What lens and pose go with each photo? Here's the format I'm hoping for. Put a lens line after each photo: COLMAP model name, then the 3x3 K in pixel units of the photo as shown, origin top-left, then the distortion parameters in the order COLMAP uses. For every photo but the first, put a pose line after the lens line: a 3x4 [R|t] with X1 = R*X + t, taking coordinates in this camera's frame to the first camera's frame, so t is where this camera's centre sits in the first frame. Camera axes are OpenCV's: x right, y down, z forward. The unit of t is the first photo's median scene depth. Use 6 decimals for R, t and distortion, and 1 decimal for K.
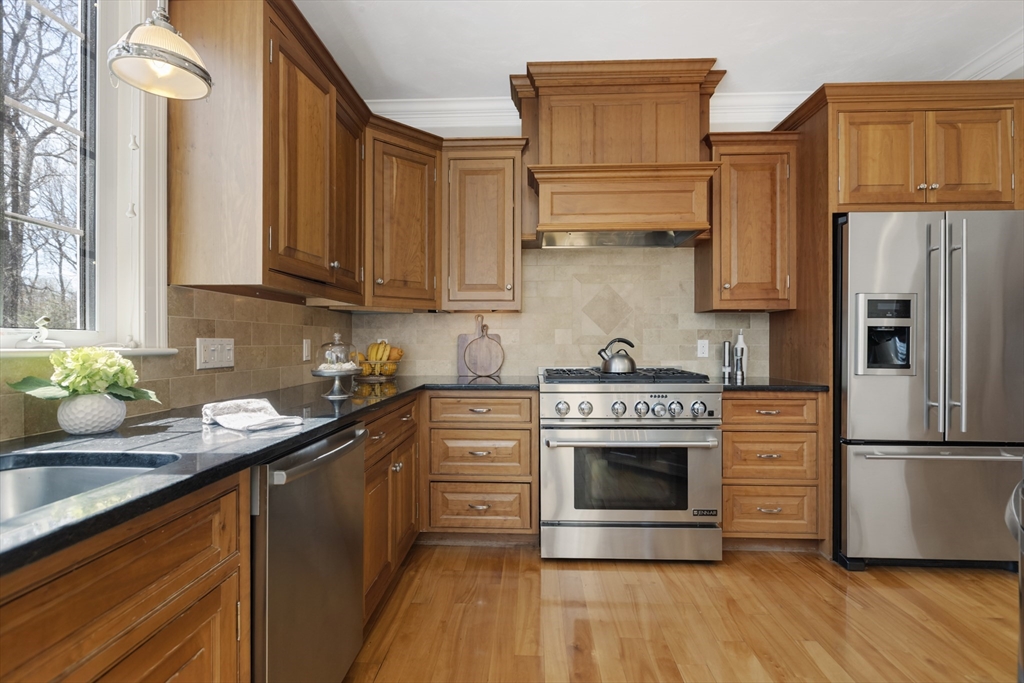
lens RADIAL K [[483.9, 0, 515.6], [0, 483.9, 340.8], [0, 0, 1]] dist [-0.003109, -0.000725]
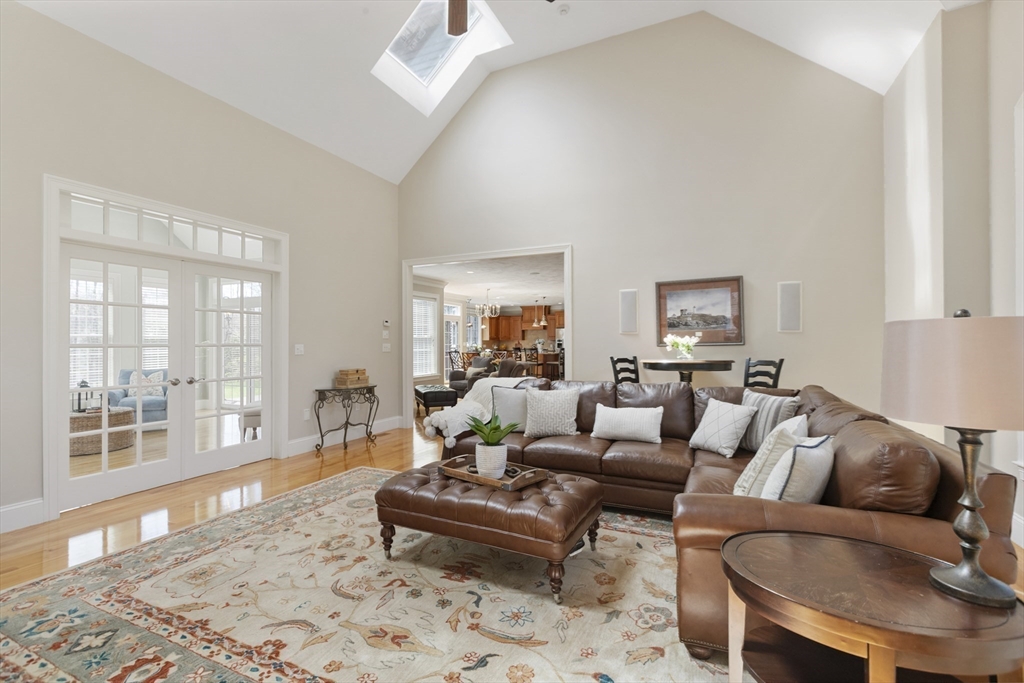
lens RADIAL K [[458.7, 0, 510.0], [0, 458.7, 340.3], [0, 0, 1]] dist [0.003050, -0.002073]
pose [[0.924367, -0.008567, -0.381408, 2.865600], [0.006875, 0.999960, -0.005797, -0.035486], [0.381442, 0.002737, 0.924389, -6.221812]]
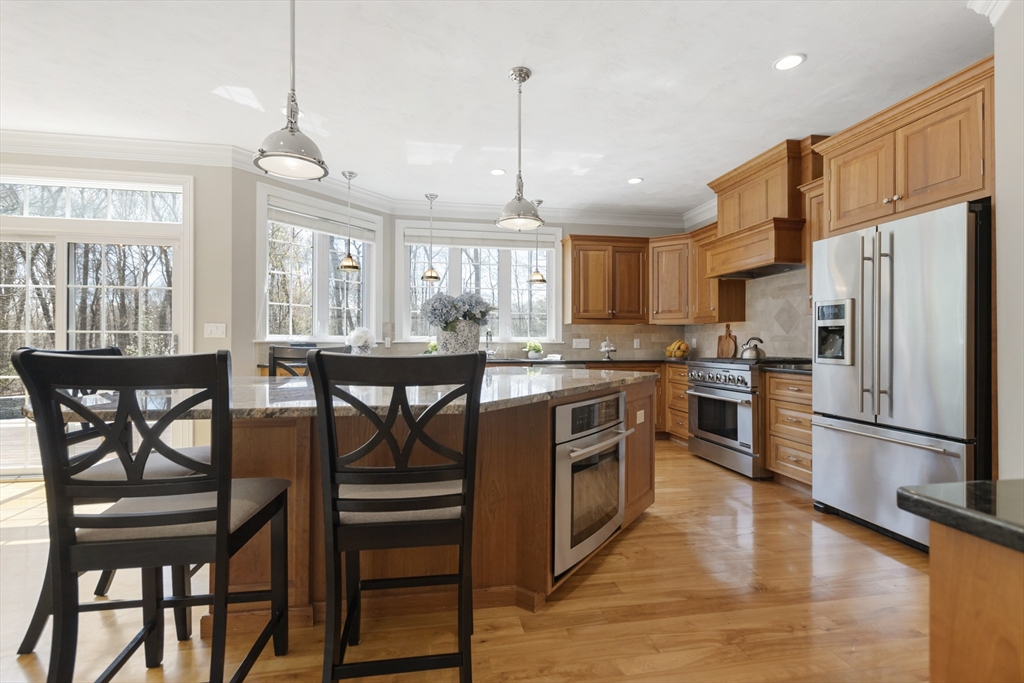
lens RADIAL K [[458.7, 0, 512.2], [0, 458.7, 341.2], [0, 0, 1]] dist [0.003050, -0.002073]
pose [[0.229276, -0.001965, -0.973359, 1.762524], [-0.001309, 0.999996, -0.002327, 0.014673], [0.973360, 0.001808, 0.229273, -0.108528]]
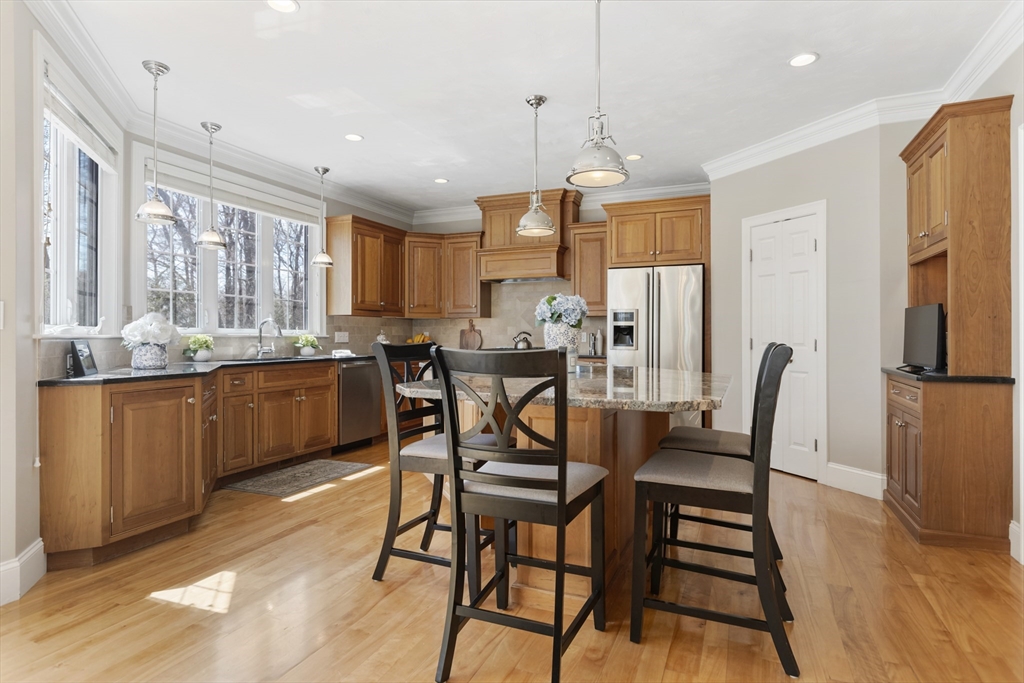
lens RADIAL K [[559.0, 0, 508.4], [0, 559.0, 335.5], [0, 0, 1]] dist [0.023821, -0.000344]
pose [[0.936492, -0.000322, -0.350690, 1.138160], [0.000561, 1.000000, 0.000580, 0.010439], [0.350689, -0.000740, 0.936492, -1.363955]]
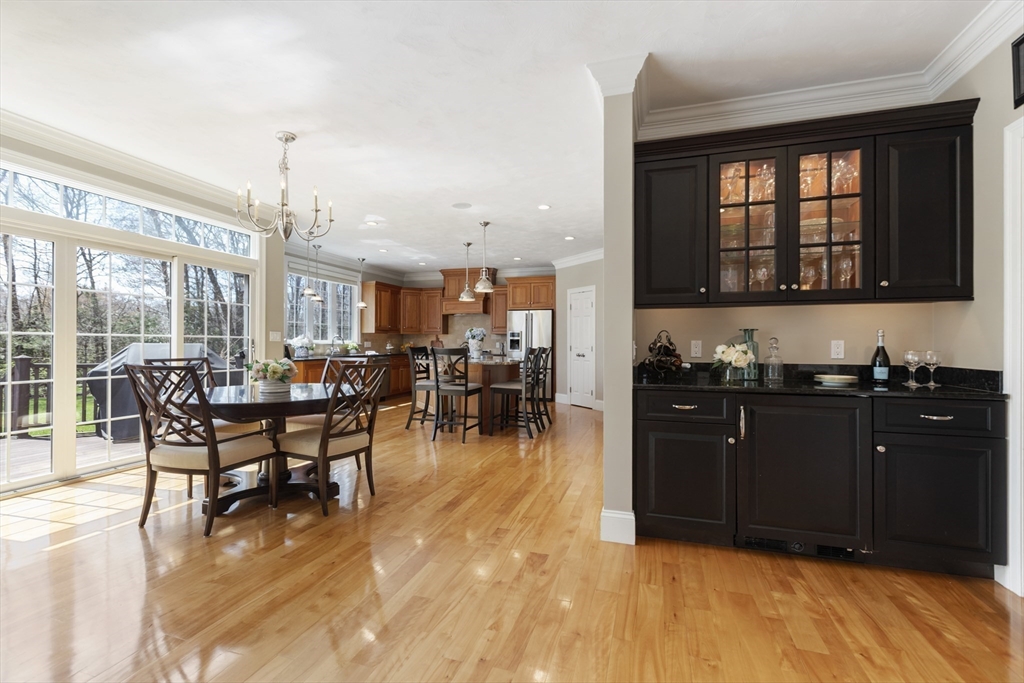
lens RADIAL K [[458.7, 0, 505.9], [0, 458.7, 339.9], [0, 0, 1]] dist [0.003050, -0.002073]
pose [[0.964647, 0.000347, -0.263544, 1.705126], [-0.002753, 0.999958, -0.008757, 0.010055], [0.263530, 0.009173, 0.964608, -2.716163]]
